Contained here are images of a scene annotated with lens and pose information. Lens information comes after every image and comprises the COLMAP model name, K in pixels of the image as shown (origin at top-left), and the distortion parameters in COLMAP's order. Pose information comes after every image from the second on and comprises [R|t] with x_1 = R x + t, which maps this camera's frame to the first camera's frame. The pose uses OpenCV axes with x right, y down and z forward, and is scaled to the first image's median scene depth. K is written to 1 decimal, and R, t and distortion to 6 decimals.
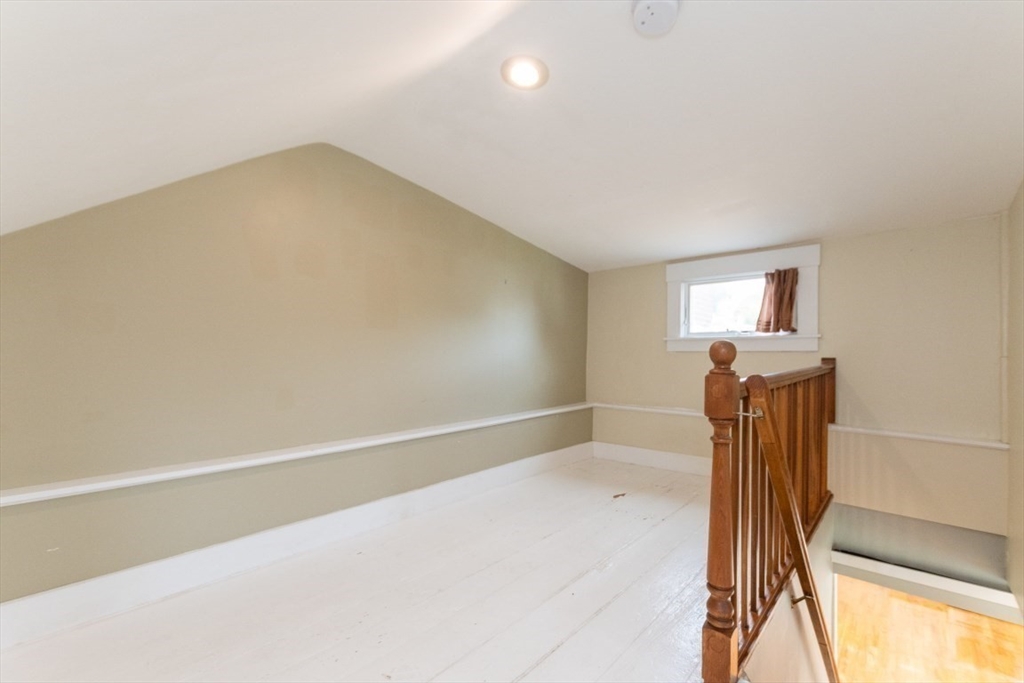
lens RADIAL K [[450.0, 0, 513.8], [0, 450.0, 348.0], [0, 0, 1]] dist [-0.000024, -0.000140]
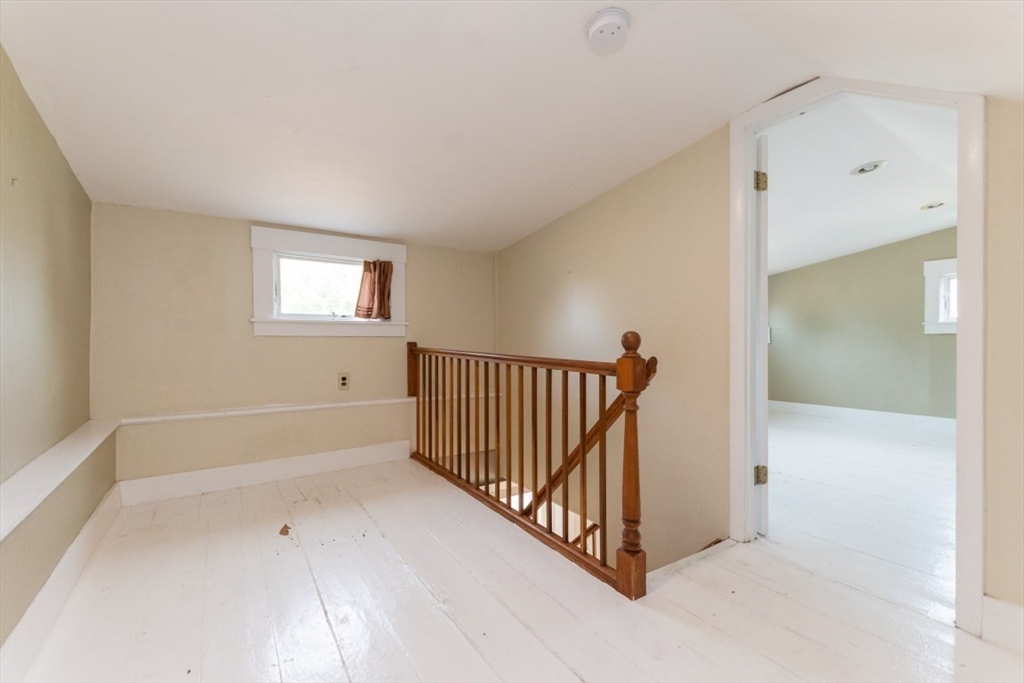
lens RADIAL K [[455.0, 0, 499.8], [0, 455.0, 339.3], [0, 0, 1]] dist [-0.000608, -0.000139]
pose [[0.232179, -0.004173, 0.972664, -0.391322], [-0.016015, 0.999839, 0.008112, 0.000877], [-0.972541, -0.017460, 0.232075, 0.453481]]
